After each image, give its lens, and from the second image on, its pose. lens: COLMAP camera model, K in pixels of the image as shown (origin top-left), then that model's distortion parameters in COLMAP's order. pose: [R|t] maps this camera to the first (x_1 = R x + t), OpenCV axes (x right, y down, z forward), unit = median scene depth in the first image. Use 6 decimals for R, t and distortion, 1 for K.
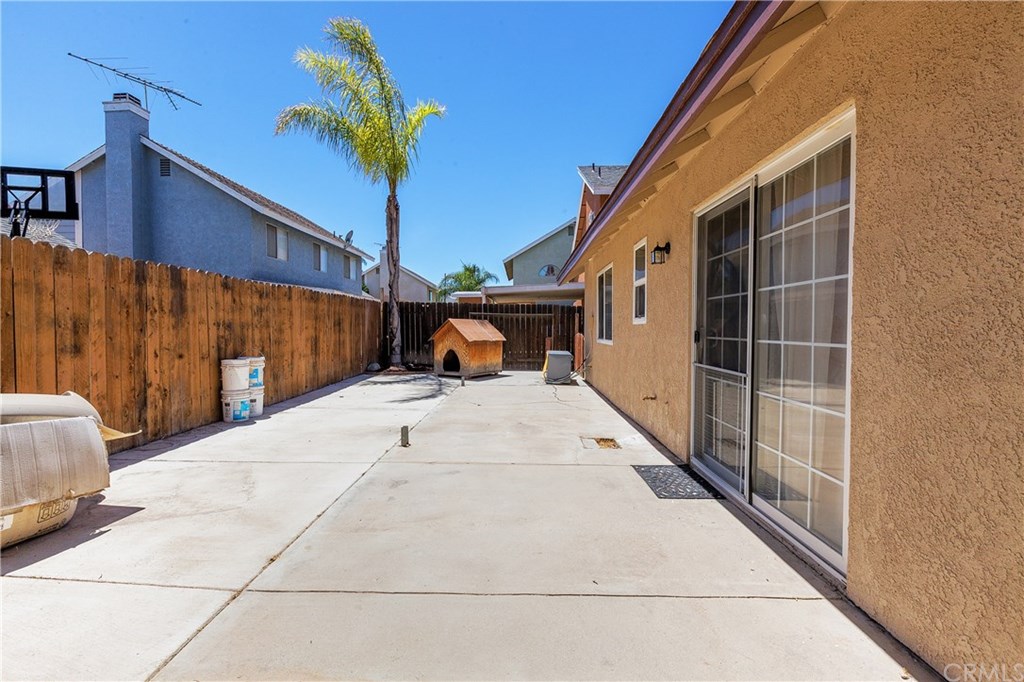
lens RADIAL K [[455.2, 0, 509.3], [0, 455.2, 340.9], [0, 0, 1]] dist [0.005426, 0.000063]
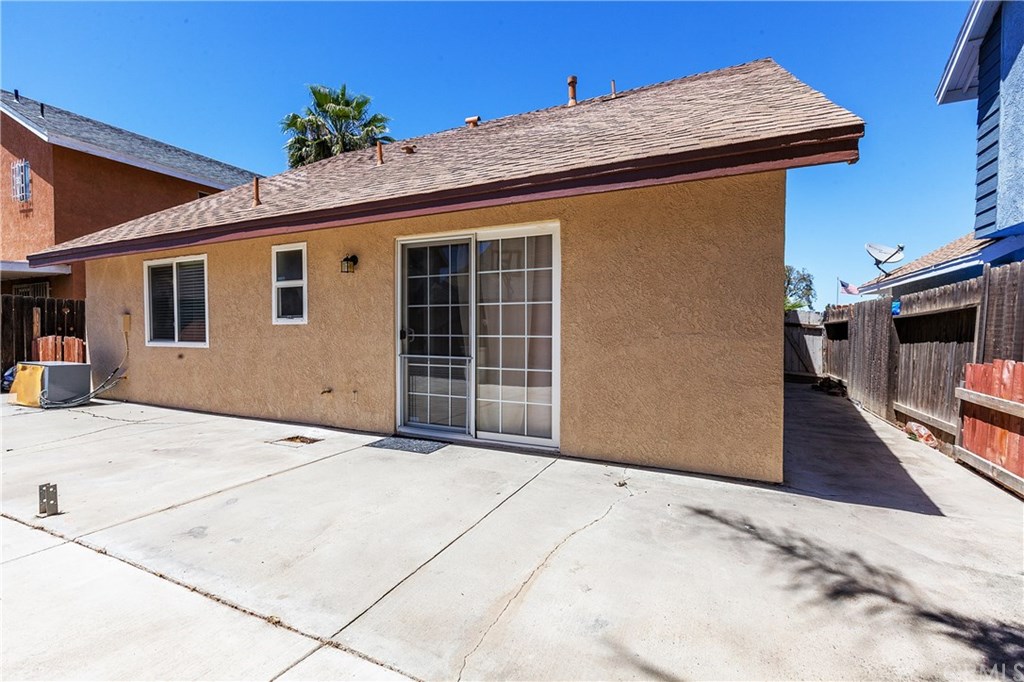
lens RADIAL K [[455.2, 0, 506.8], [0, 455.2, 341.5], [0, 0, 1]] dist [0.005426, 0.000063]
pose [[0.406031, -0.028783, 0.913406, -0.861740], [0.027232, 0.999441, 0.019388, -0.008533], [-0.913454, 0.017002, 0.406587, 0.248086]]
